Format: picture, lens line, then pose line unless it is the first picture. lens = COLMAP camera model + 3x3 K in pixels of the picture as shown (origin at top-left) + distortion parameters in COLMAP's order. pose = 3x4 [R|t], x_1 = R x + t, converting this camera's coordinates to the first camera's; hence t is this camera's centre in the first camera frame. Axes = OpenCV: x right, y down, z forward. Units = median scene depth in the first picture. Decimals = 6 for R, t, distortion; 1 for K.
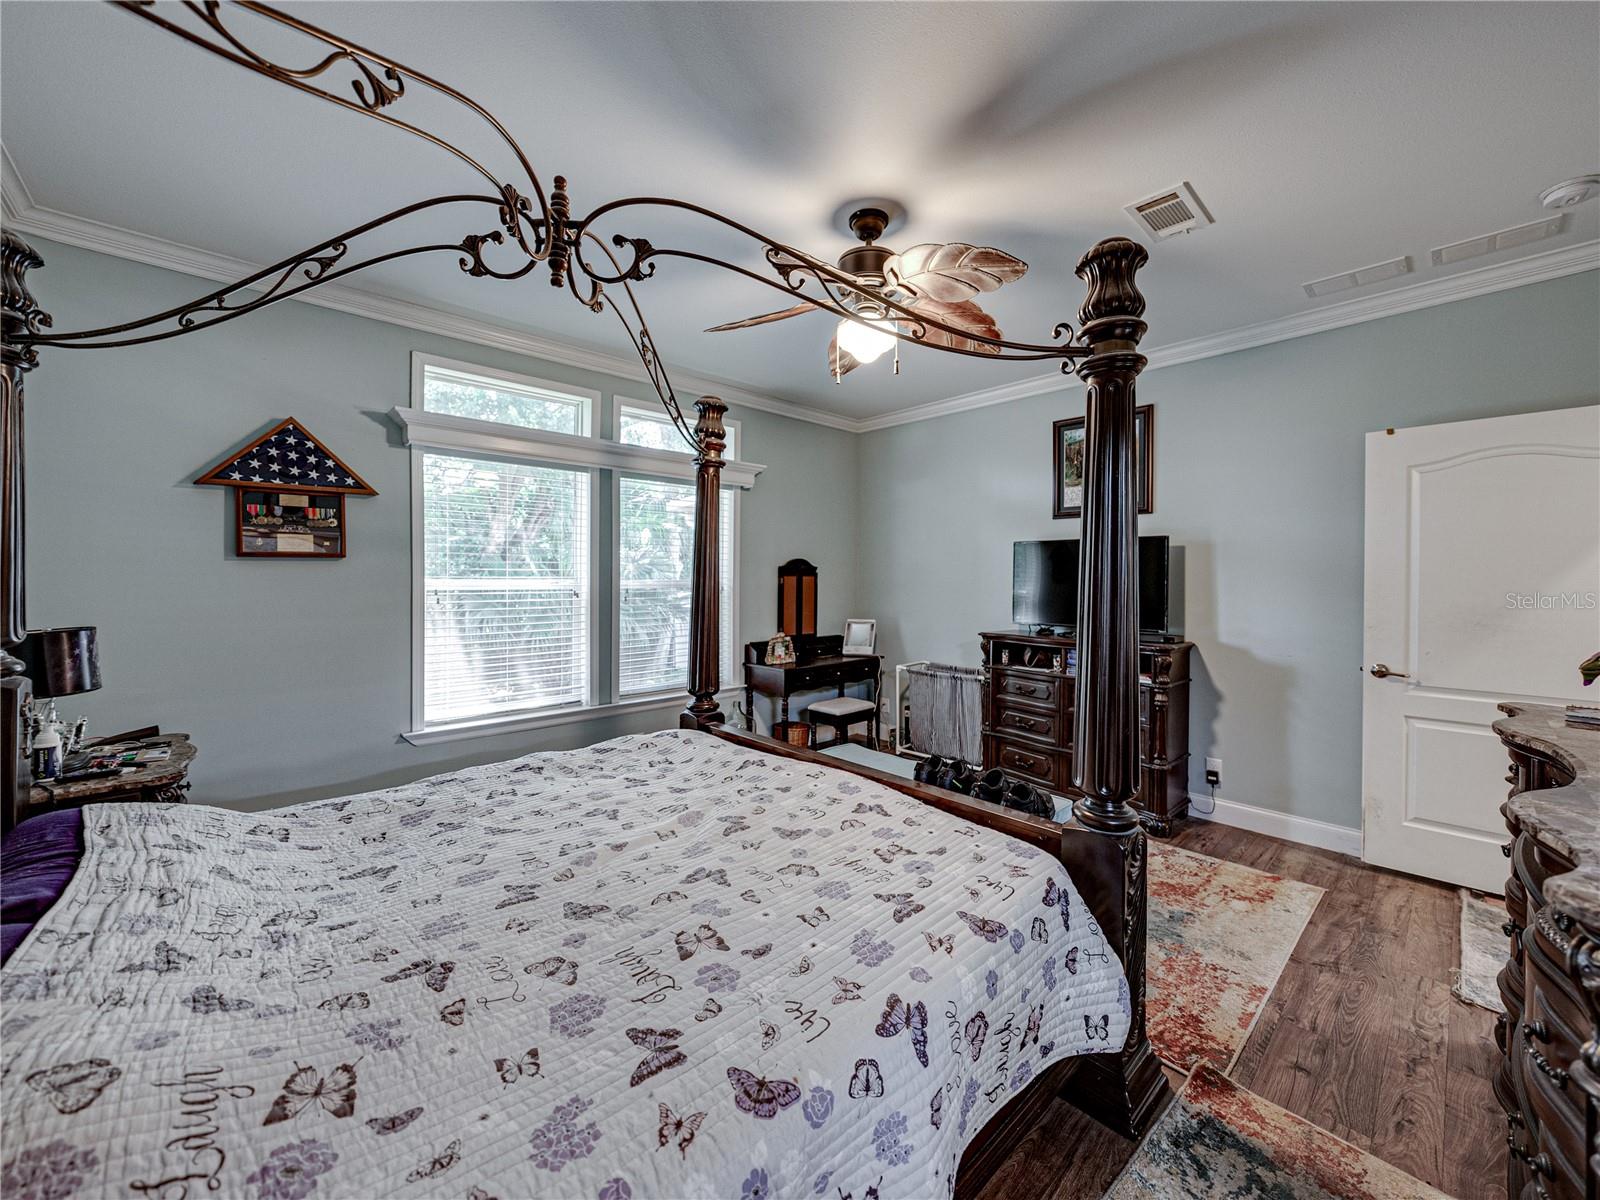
lens RADIAL K [[628.7, 0, 803.3], [0, 628.7, 597.0], [0, 0, 1]] dist [-0.001243, -0.000224]
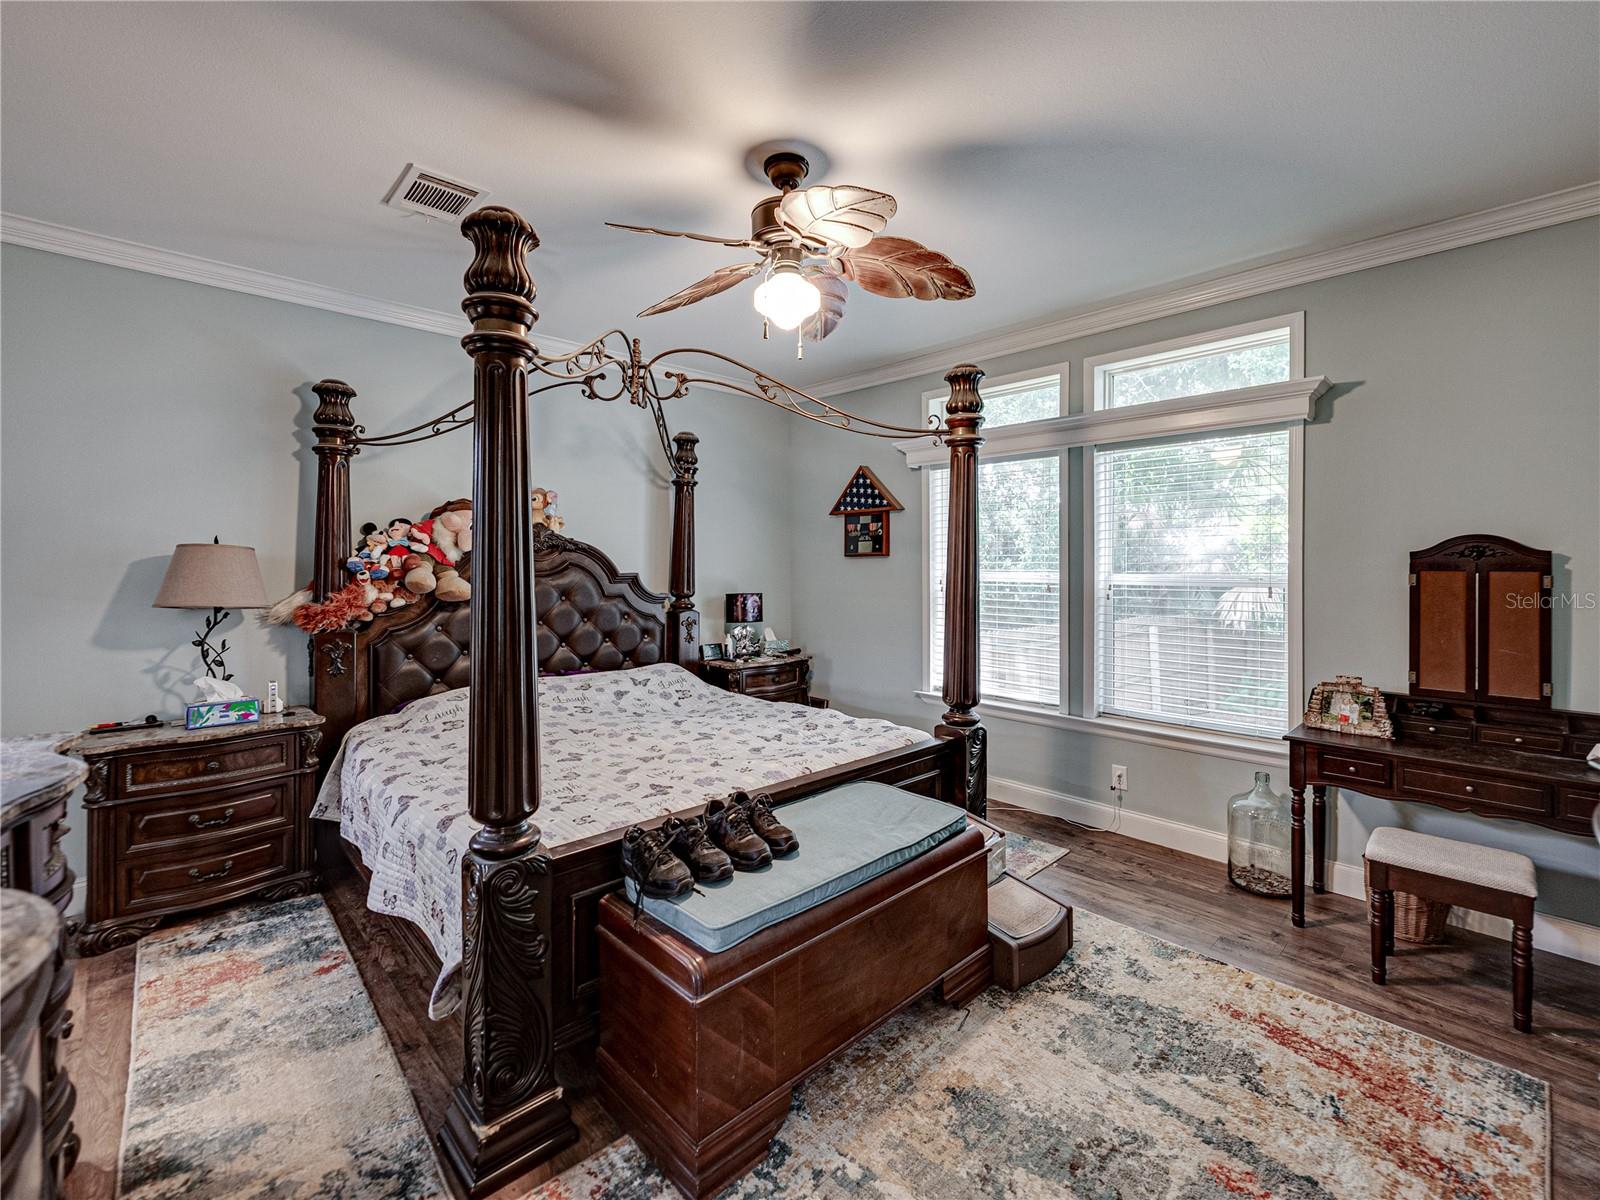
lens RADIAL K [[687.9, 0, 801.0], [0, 687.9, 583.1], [0, 0, 1]] dist [-0.001157, -0.000114]
pose [[0.014430, 0.025957, -0.999559, 0.867396], [-0.030874, 0.999198, 0.025502, -0.036893], [0.999419, 0.030492, 0.015220, 0.826683]]
